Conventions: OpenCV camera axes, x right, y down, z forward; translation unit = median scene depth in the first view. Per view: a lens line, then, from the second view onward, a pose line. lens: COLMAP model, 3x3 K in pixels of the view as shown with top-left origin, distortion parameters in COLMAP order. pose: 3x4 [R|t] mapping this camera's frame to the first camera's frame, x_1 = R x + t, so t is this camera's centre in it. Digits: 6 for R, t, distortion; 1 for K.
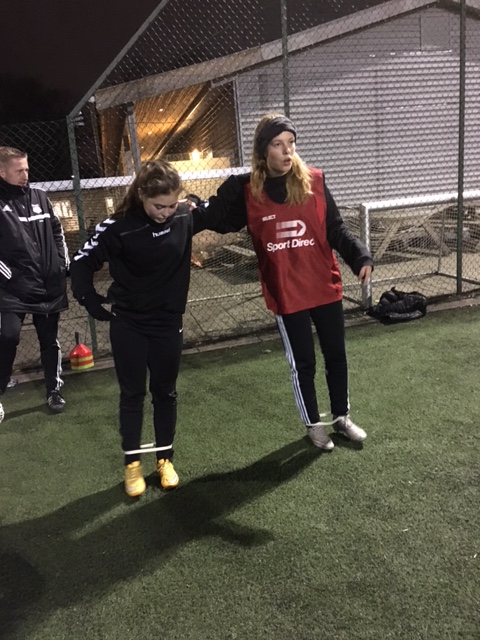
lens RADIAL K [[534.1, 0, 240.0], [0, 534.1, 320.0], [0, 0, 1]] dist [0.038604, -0.016185]
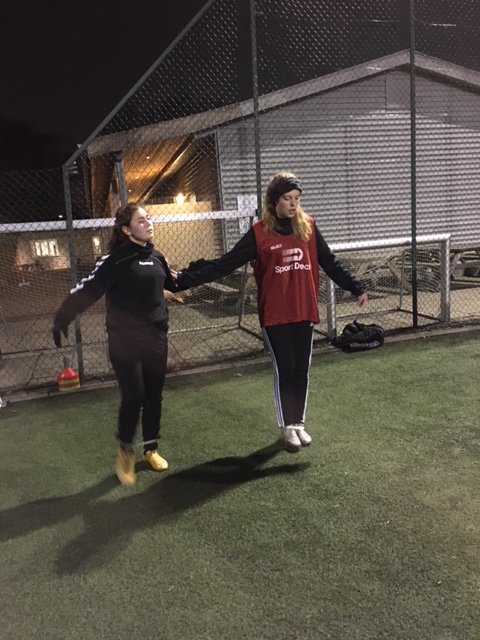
lens RADIAL K [[535.7, 0, 240.0], [0, 535.7, 320.0], [0, 0, 1]] dist [0.088322, -0.131386]
pose [[0.999595, 0.009223, 0.026918, 0.019566], [-0.007163, 0.997109, -0.075640, 0.024381], [-0.027538, 0.075417, 0.996772, -0.100926]]
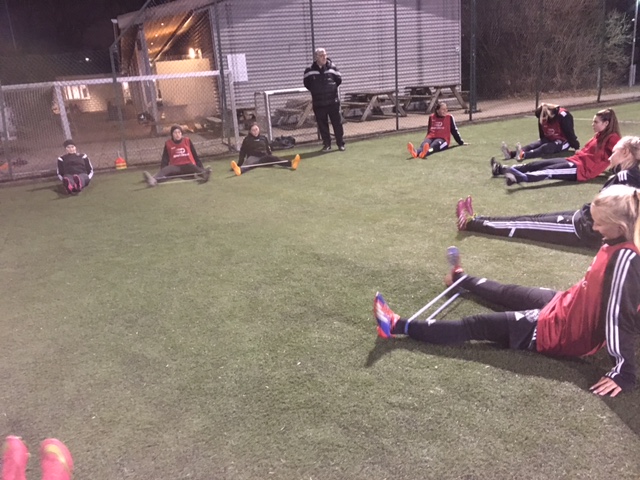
lens RADIAL K [[534.3, 0, 319.9], [0, 534.3, 253.8], [0, 0, 1]] dist [0.035466, -0.009763]
pose [[0.994801, -0.020686, 0.099712, 0.214077], [0.012037, 0.996172, 0.086578, 0.200032], [-0.101122, -0.084928, 0.991242, -0.984434]]
